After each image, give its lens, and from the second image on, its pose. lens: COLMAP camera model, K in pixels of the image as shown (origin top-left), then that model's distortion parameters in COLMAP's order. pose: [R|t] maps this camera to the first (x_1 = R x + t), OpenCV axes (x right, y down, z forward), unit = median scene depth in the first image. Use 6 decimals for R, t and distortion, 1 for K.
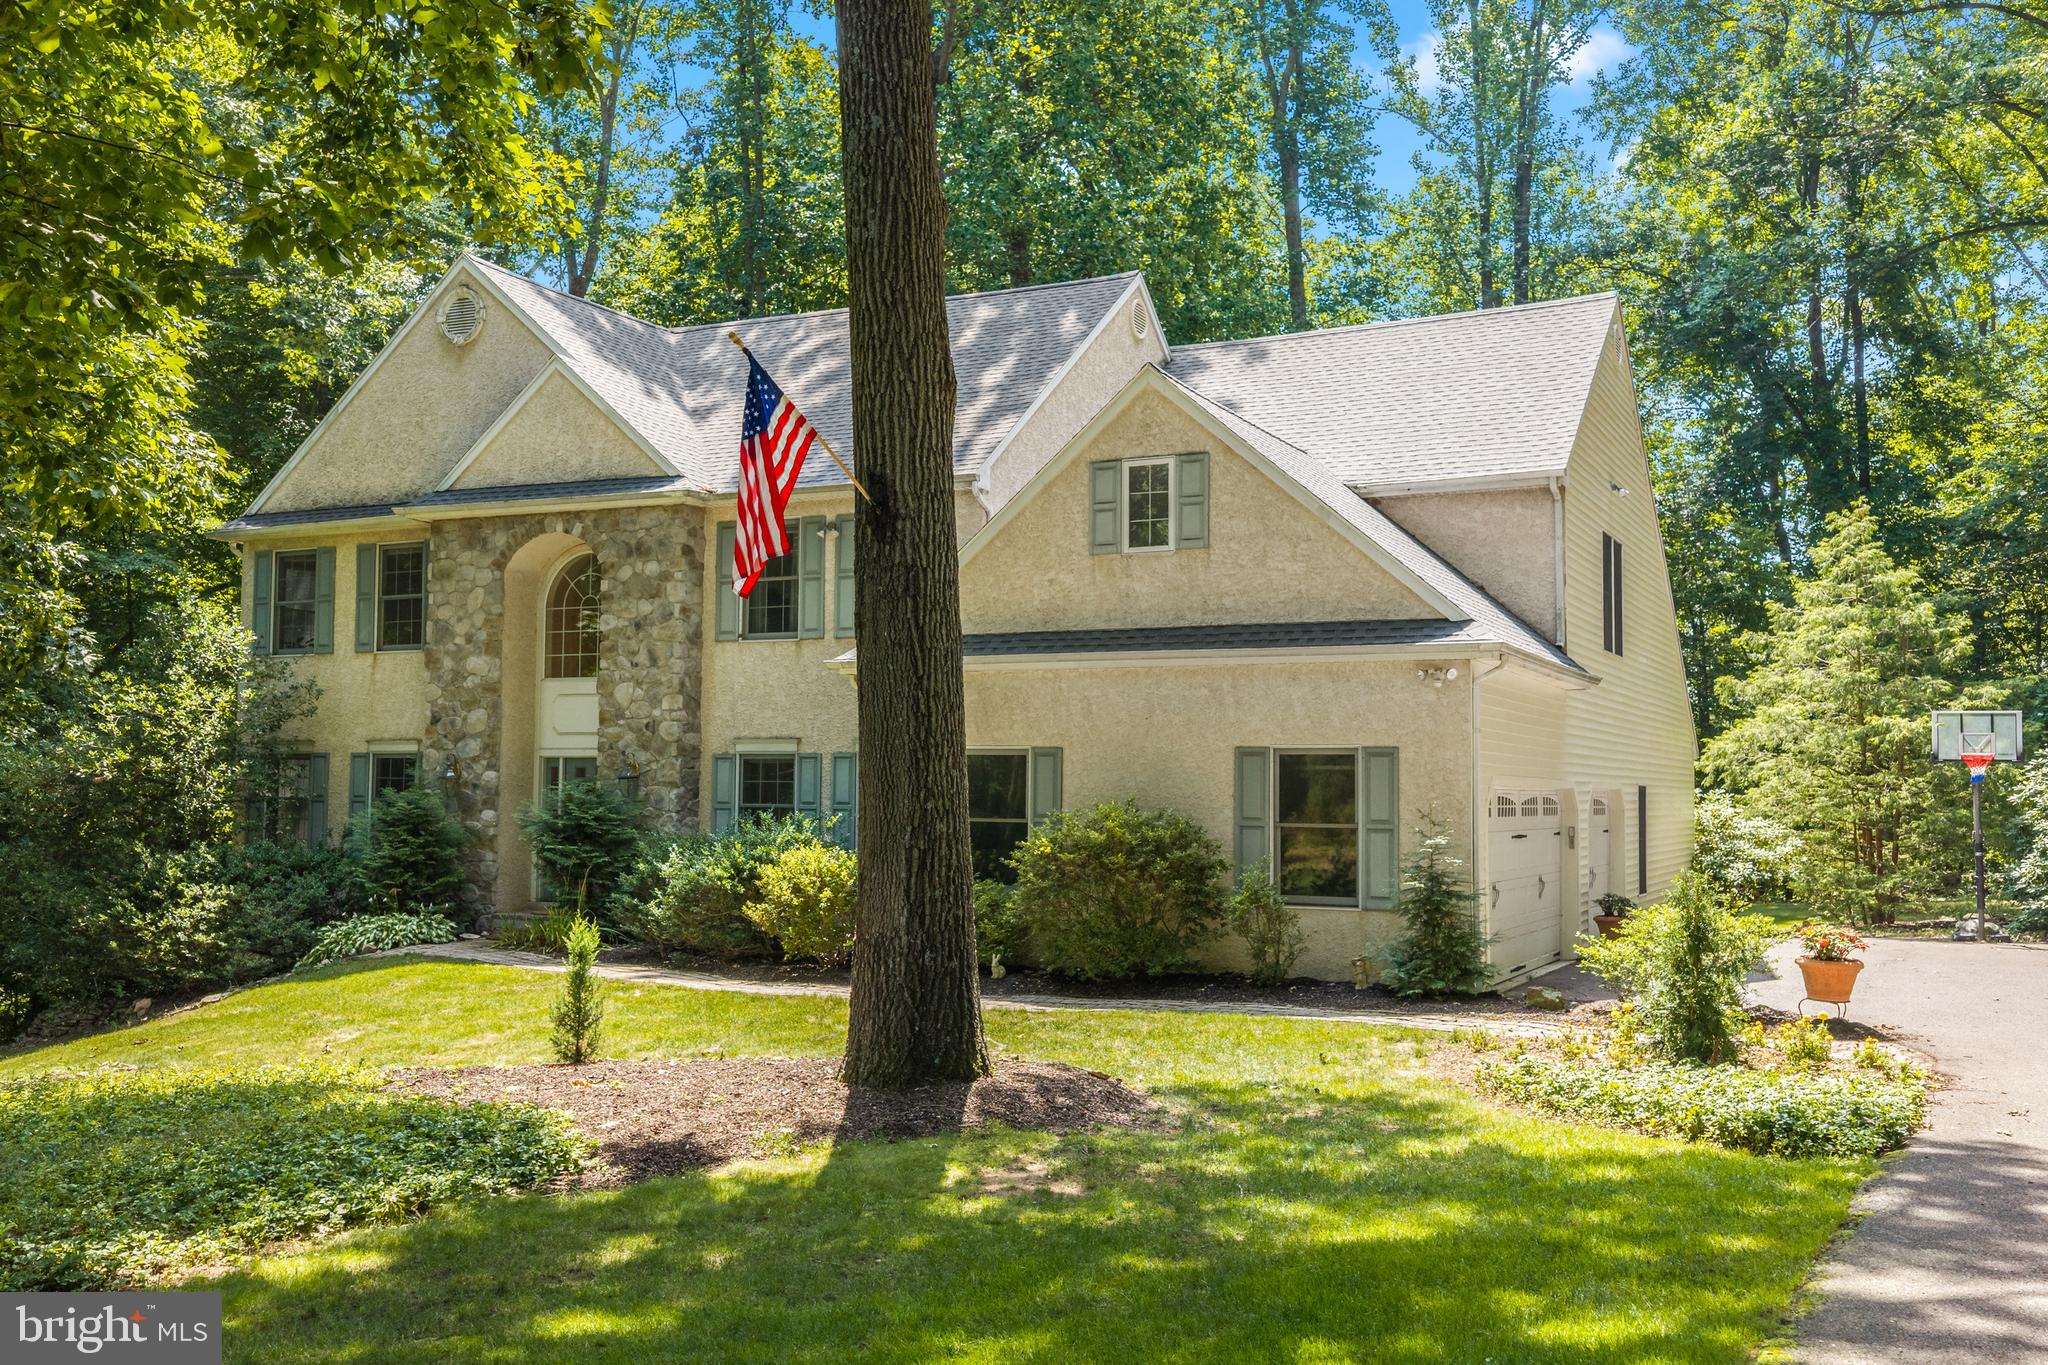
lens RADIAL K [[1873.6, 0, 1024.0], [0, 1873.6, 682.5], [0, 0, 1]] dist [0.012319, -0.011329]
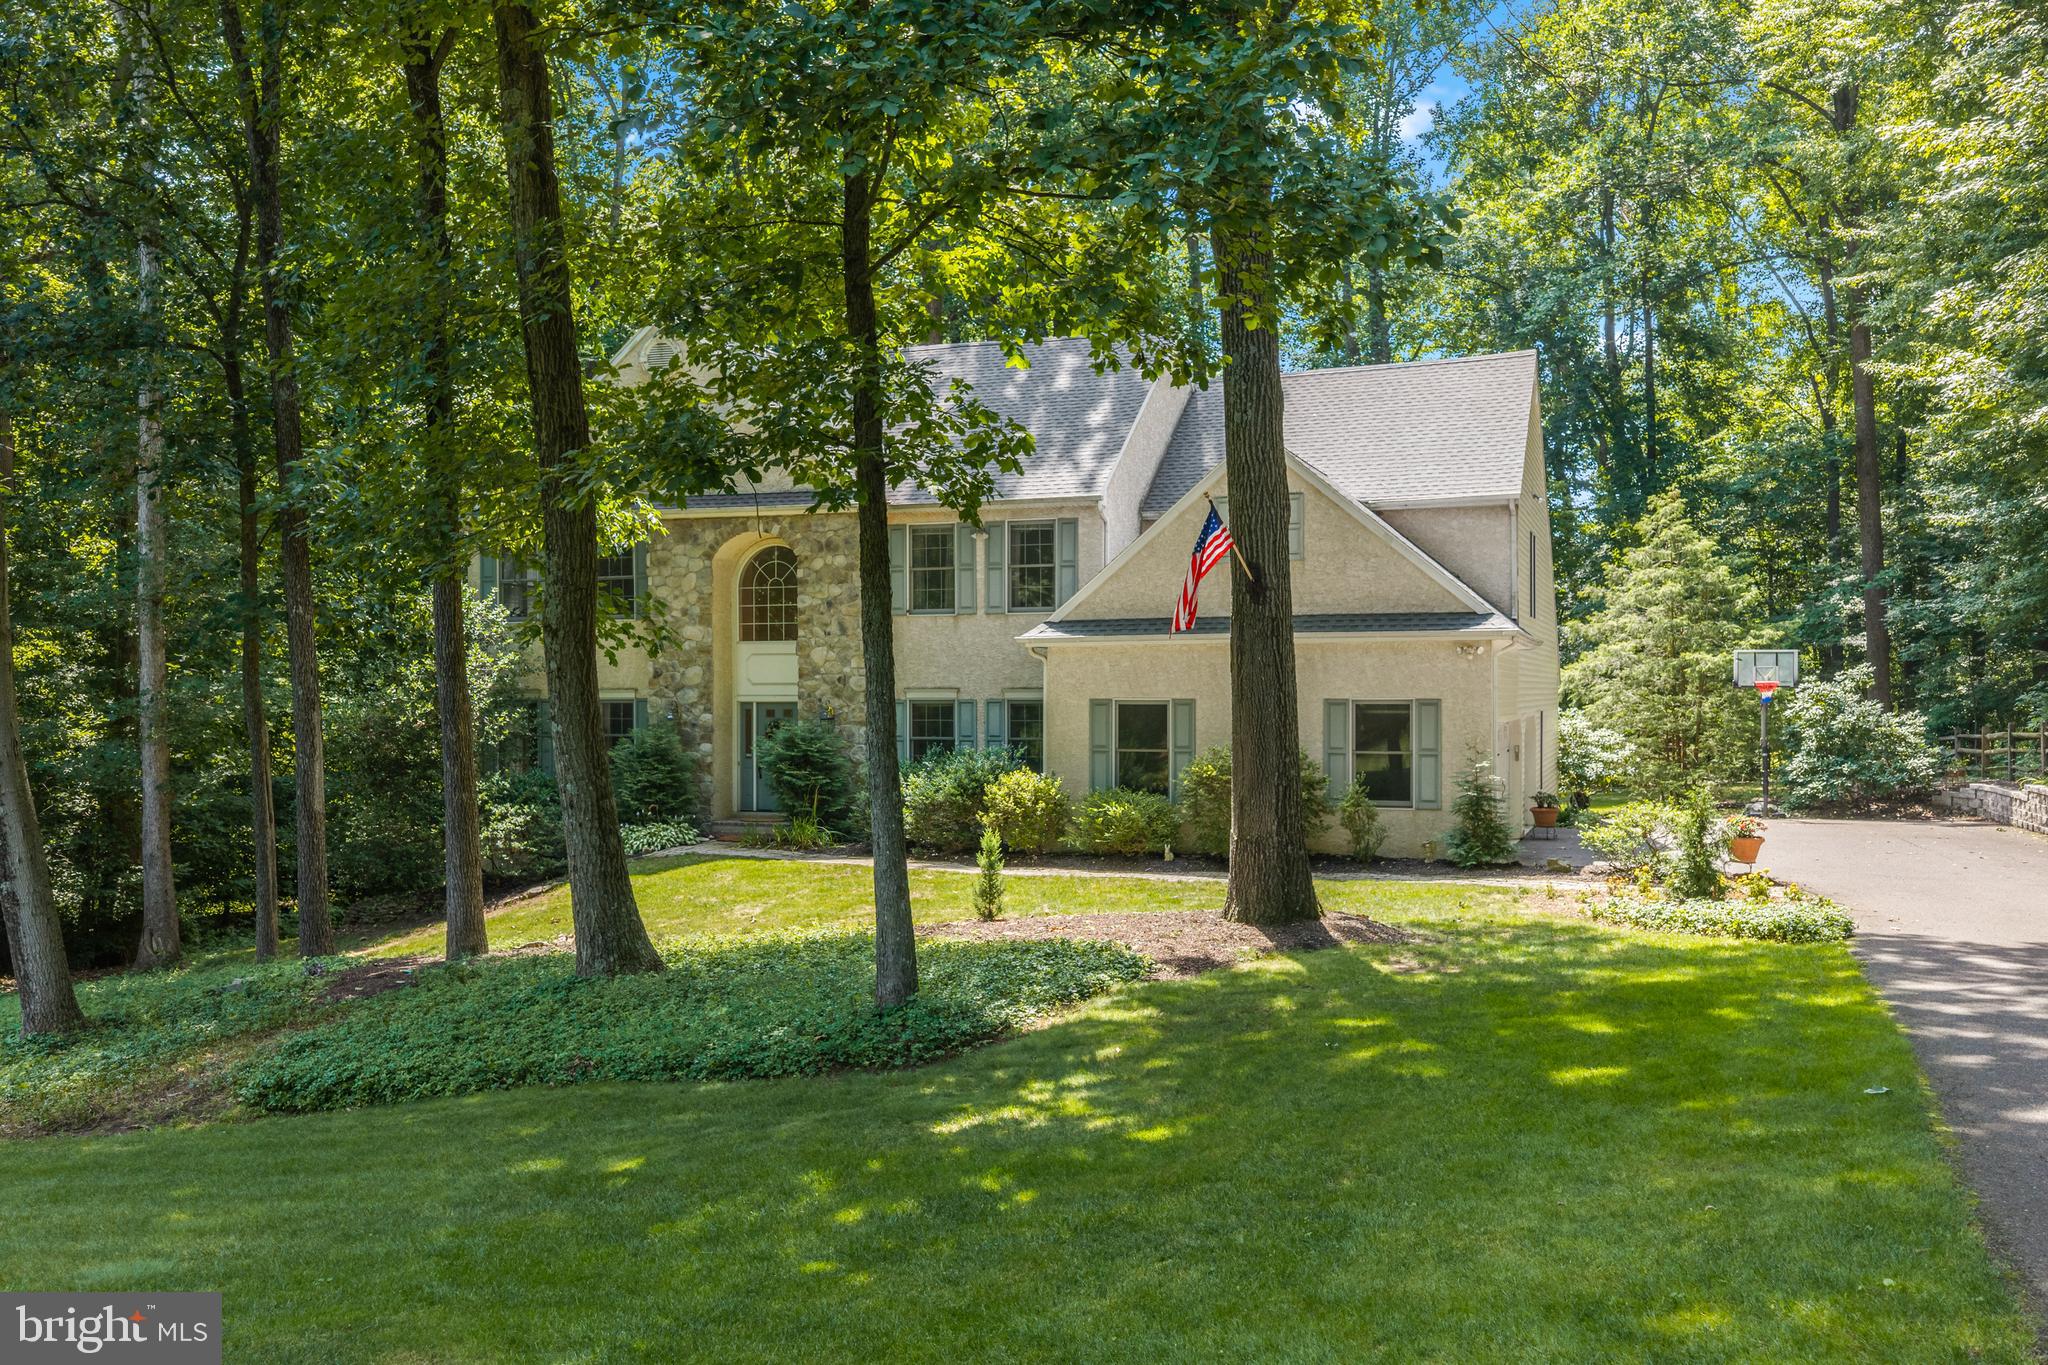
lens RADIAL K [[1726.6, 0, 1030.1], [0, 1726.6, 694.1], [0, 0, 1]] dist [0.013228, -0.000798]
pose [[0.993709, -0.012664, 0.111273, -0.202111], [0.005937, 0.998146, 0.060577, -0.039957], [-0.111833, -0.059535, 0.991942, -0.231833]]
